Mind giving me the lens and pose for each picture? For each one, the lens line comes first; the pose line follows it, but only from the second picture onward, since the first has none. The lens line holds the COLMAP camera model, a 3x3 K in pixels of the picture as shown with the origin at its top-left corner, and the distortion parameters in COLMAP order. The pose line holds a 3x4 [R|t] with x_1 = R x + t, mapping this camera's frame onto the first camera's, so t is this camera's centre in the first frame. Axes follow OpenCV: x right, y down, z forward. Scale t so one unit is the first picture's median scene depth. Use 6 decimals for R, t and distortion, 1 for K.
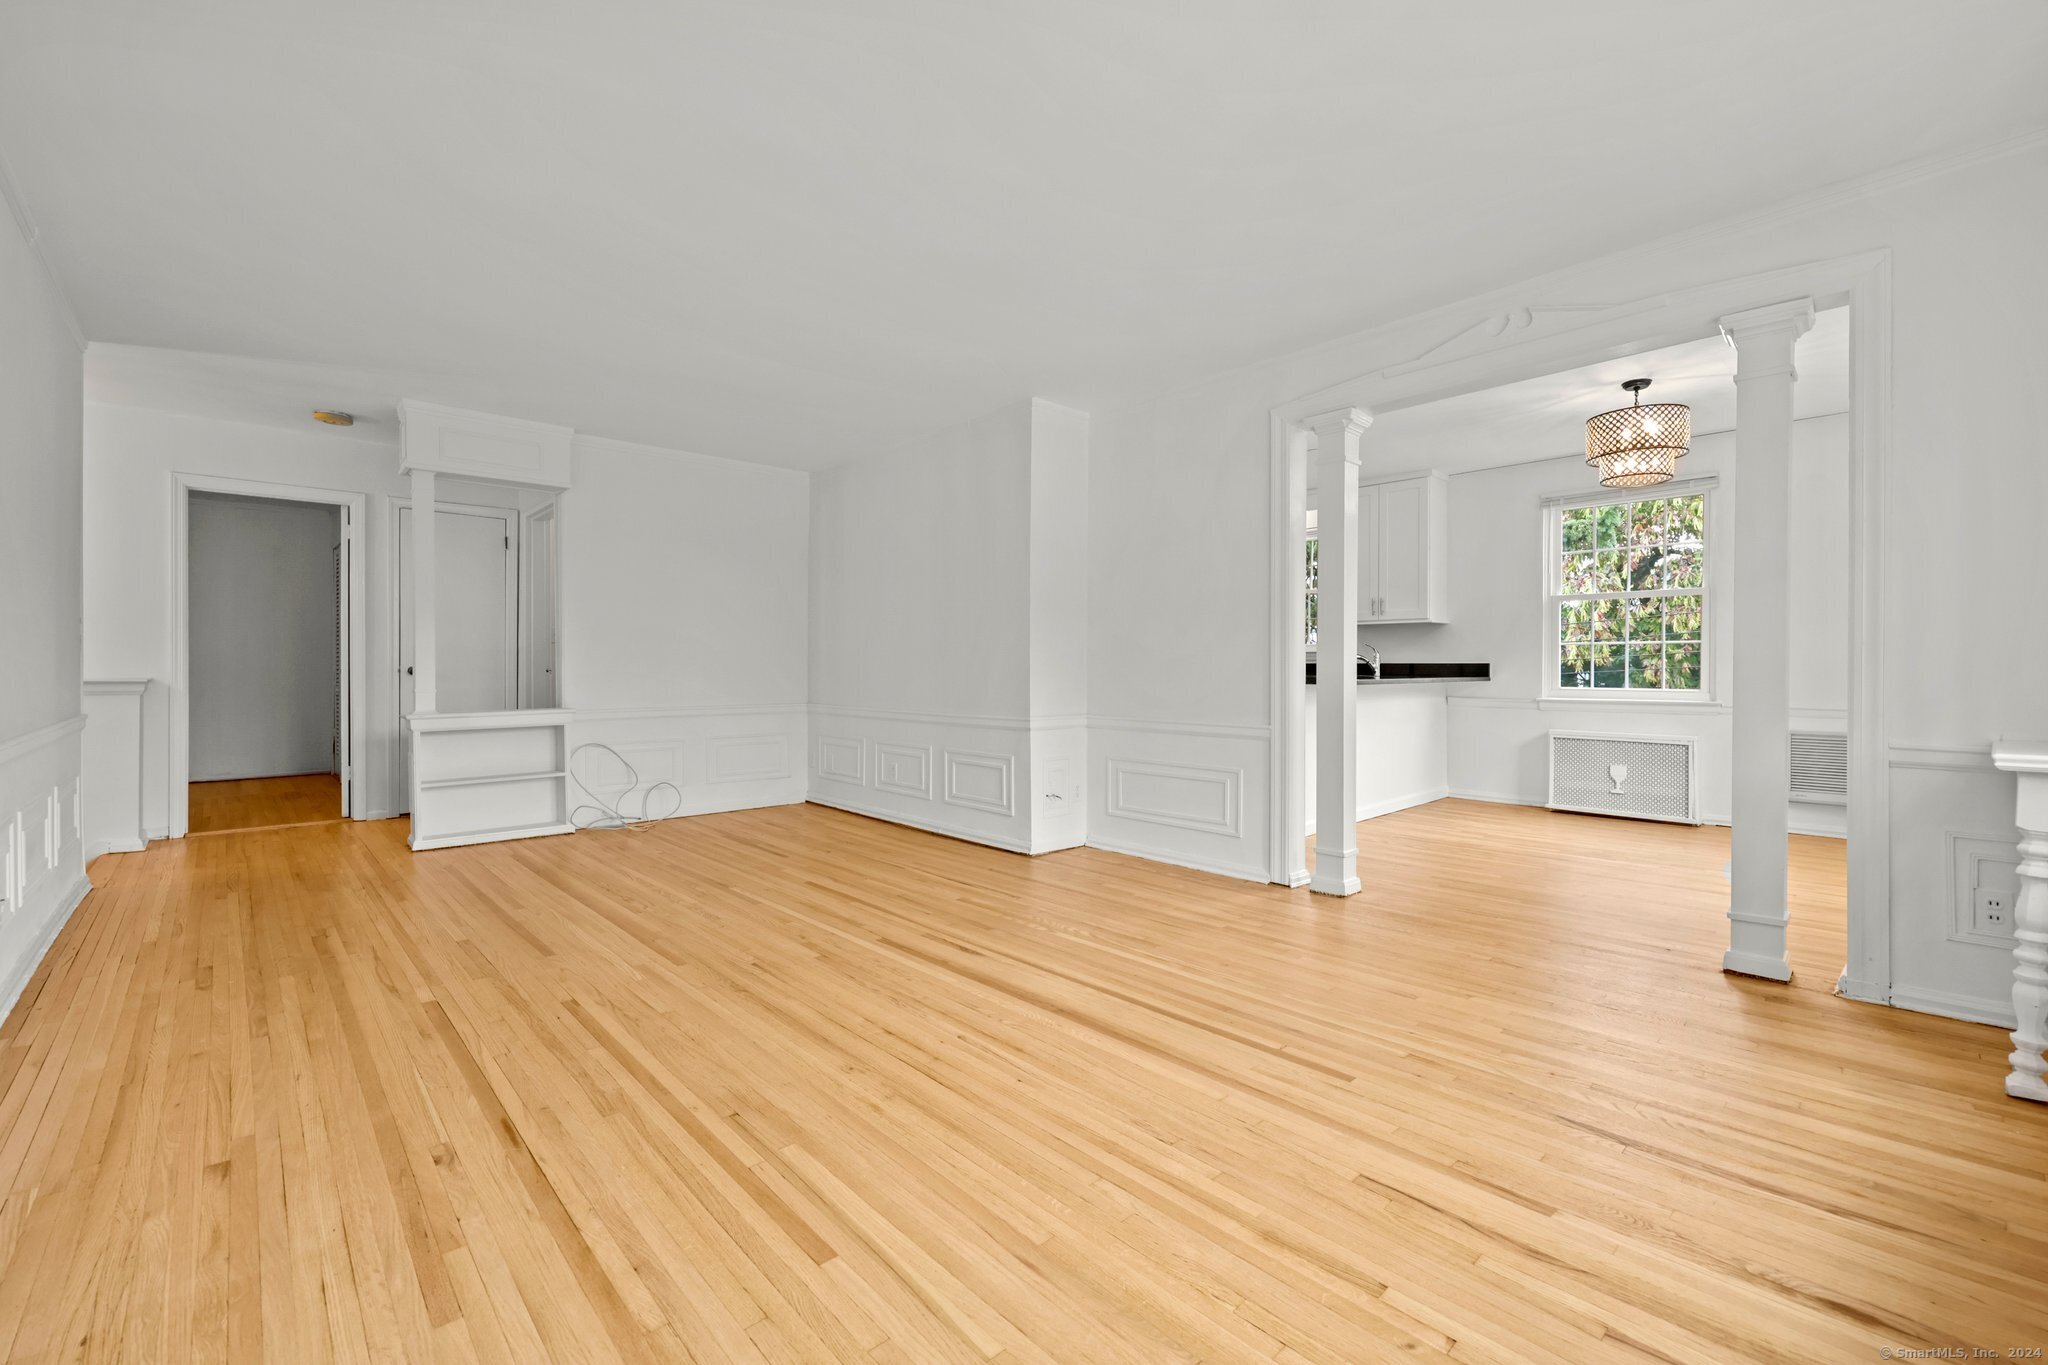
lens RADIAL K [[854.2, 0, 1027.0], [0, 854.2, 668.1], [0, 0, 1]] dist [0.000855, 0.000273]
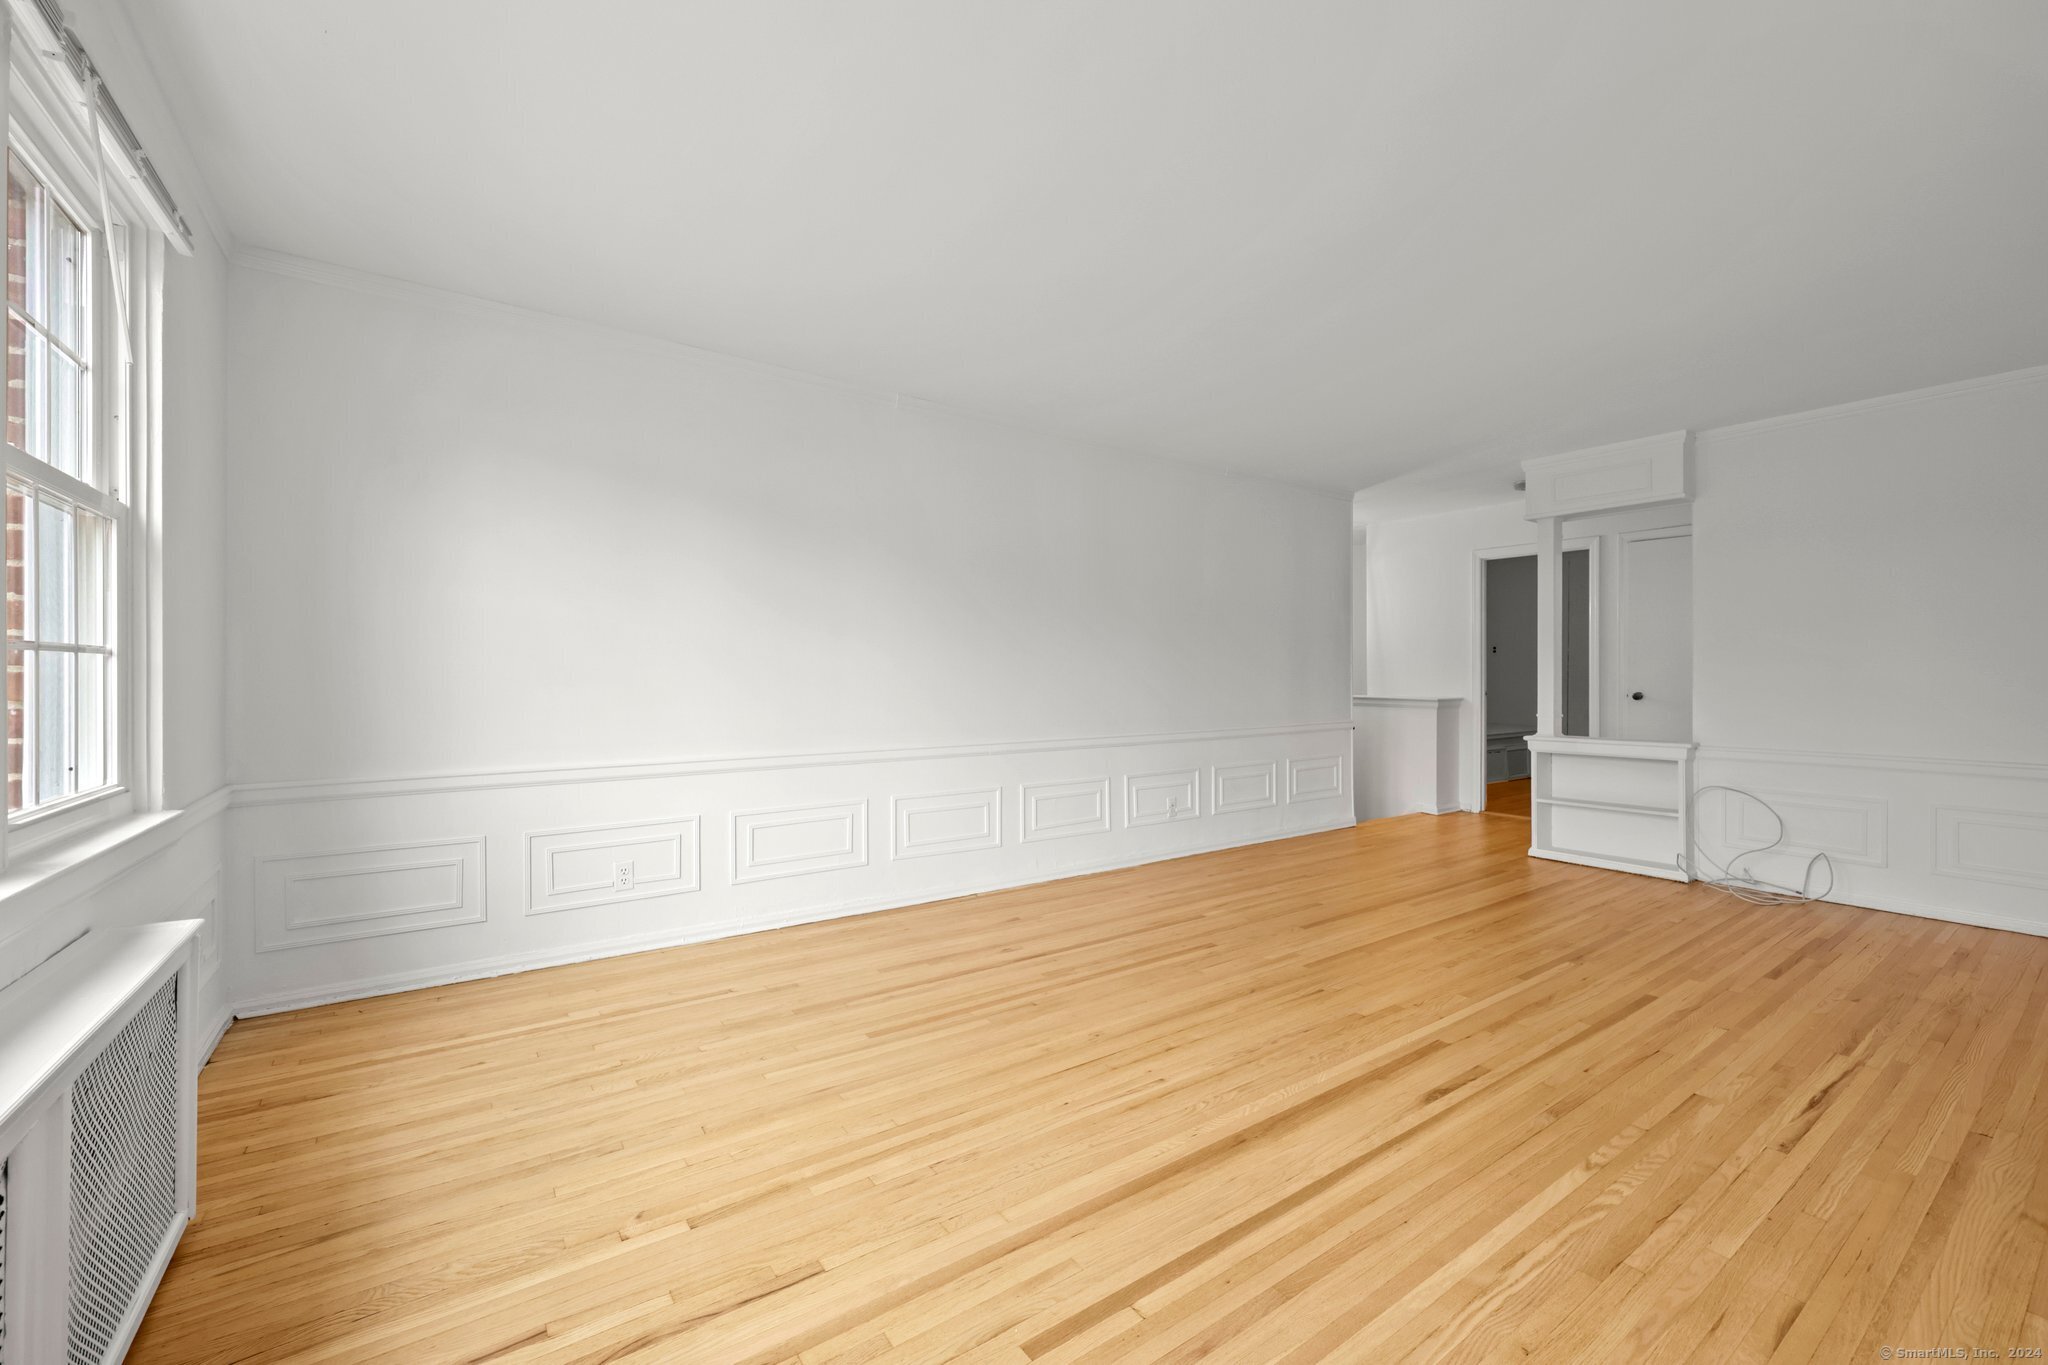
lens RADIAL K [[826.4, 0, 1024.0], [0, 826.4, 682.5], [0, 0, 1]] dist [-0.000111, 0.000103]
pose [[-0.124579, 0.007089, -0.992184, 0.645384], [-0.000063, 0.999974, 0.007153, -0.033201], [0.992210, 0.000954, -0.124576, 0.679083]]
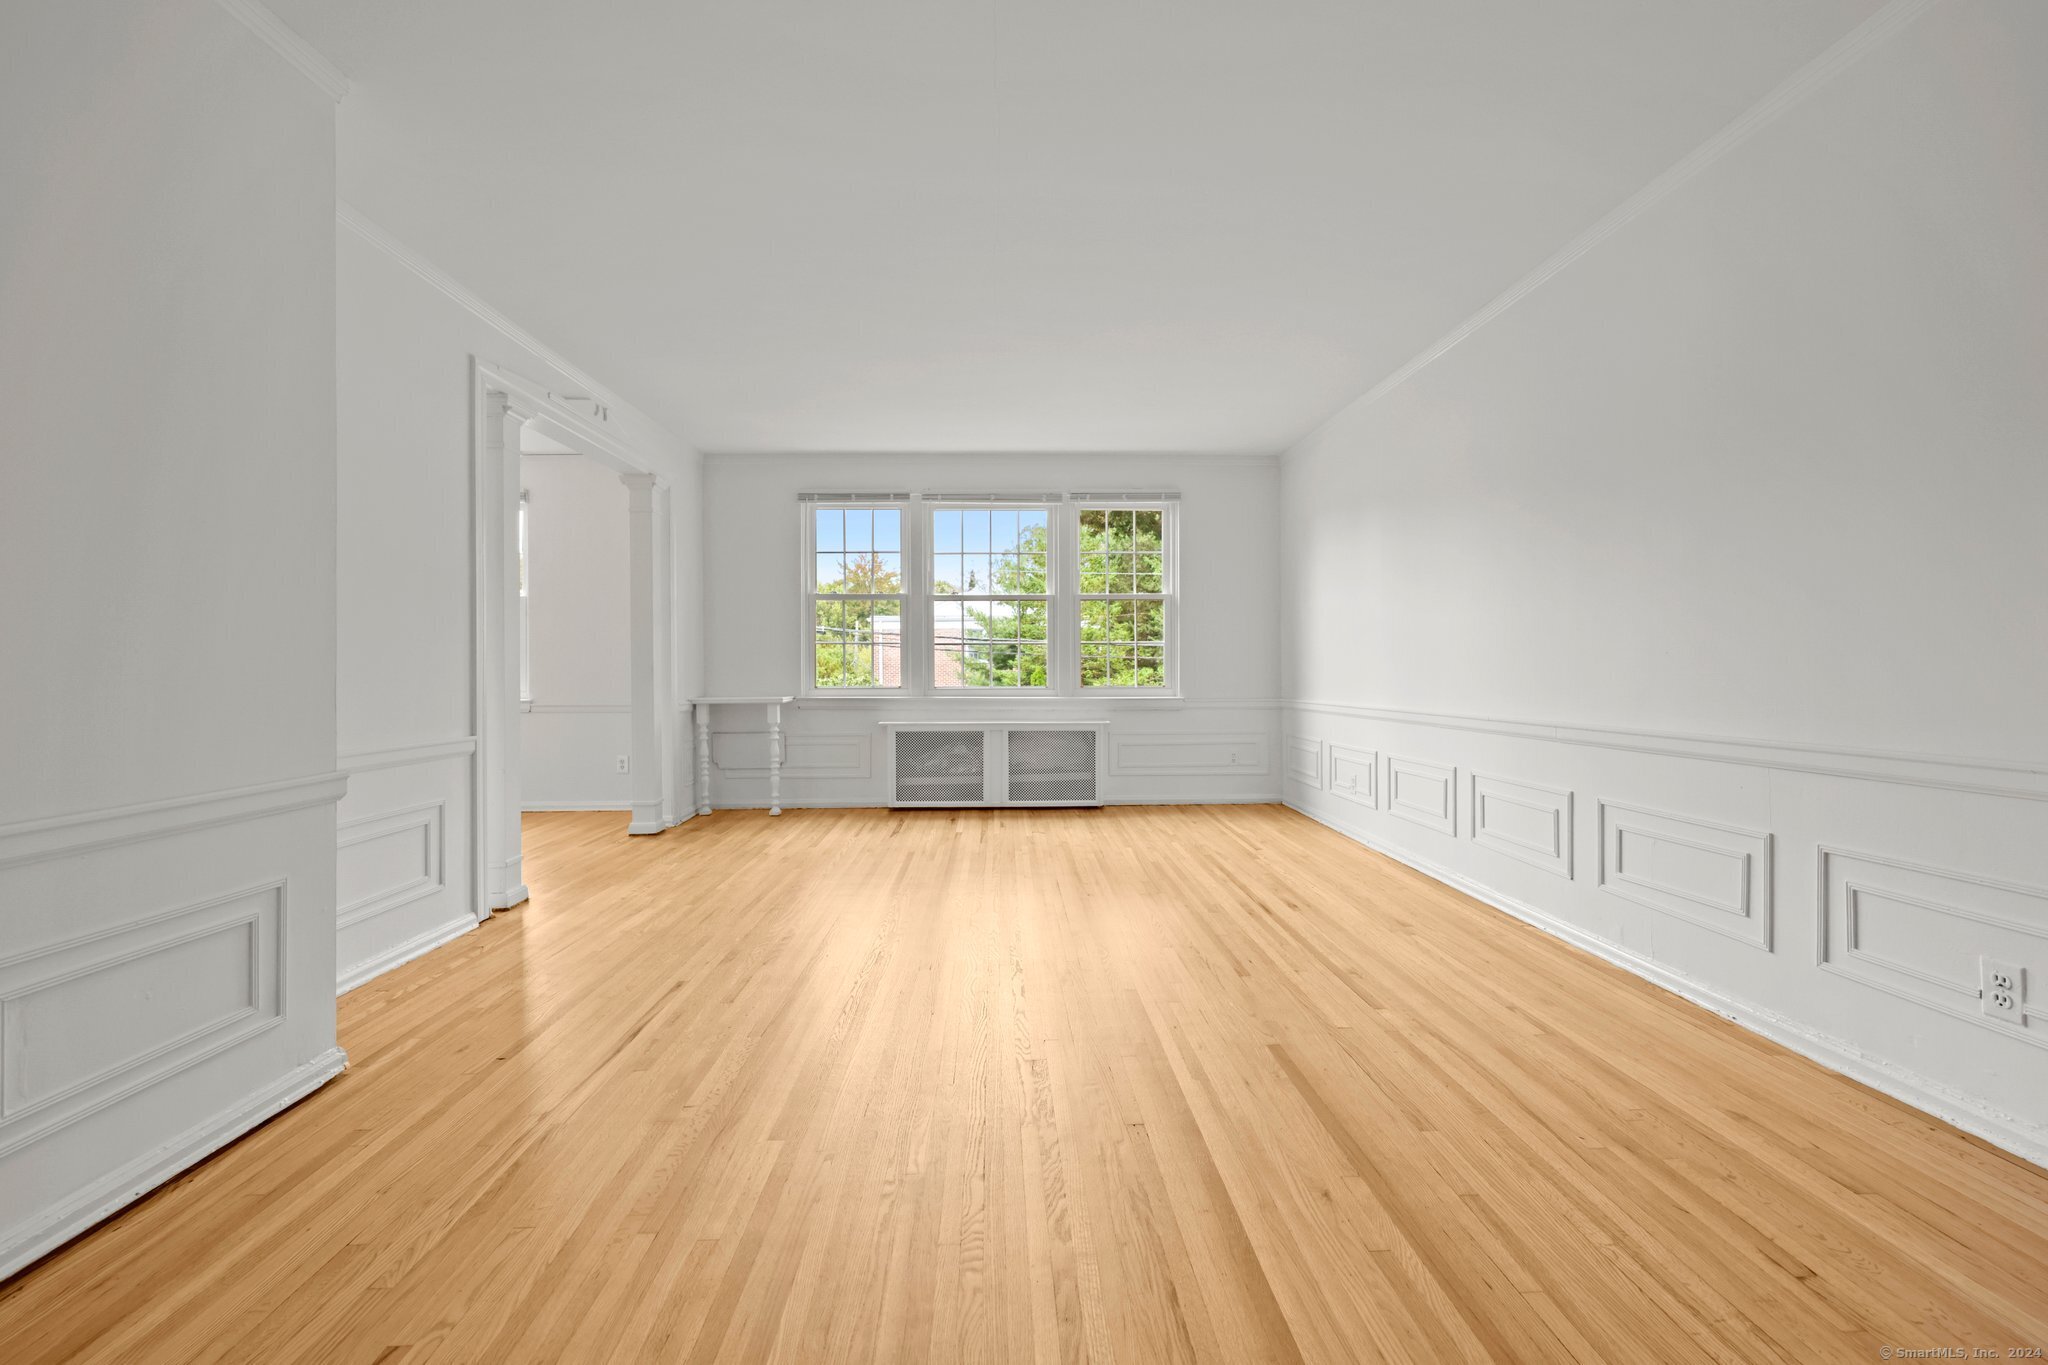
lens RADIAL K [[836.9, 0, 1020.8], [0, 836.9, 673.5], [0, 0, 1]] dist [-0.000227, 0.000432]
pose [[-0.755129, 0.003361, 0.655568, -0.791543], [0.006963, 0.999972, 0.002894, 0.009099], [-0.655539, 0.006750, -0.755131, 1.541288]]
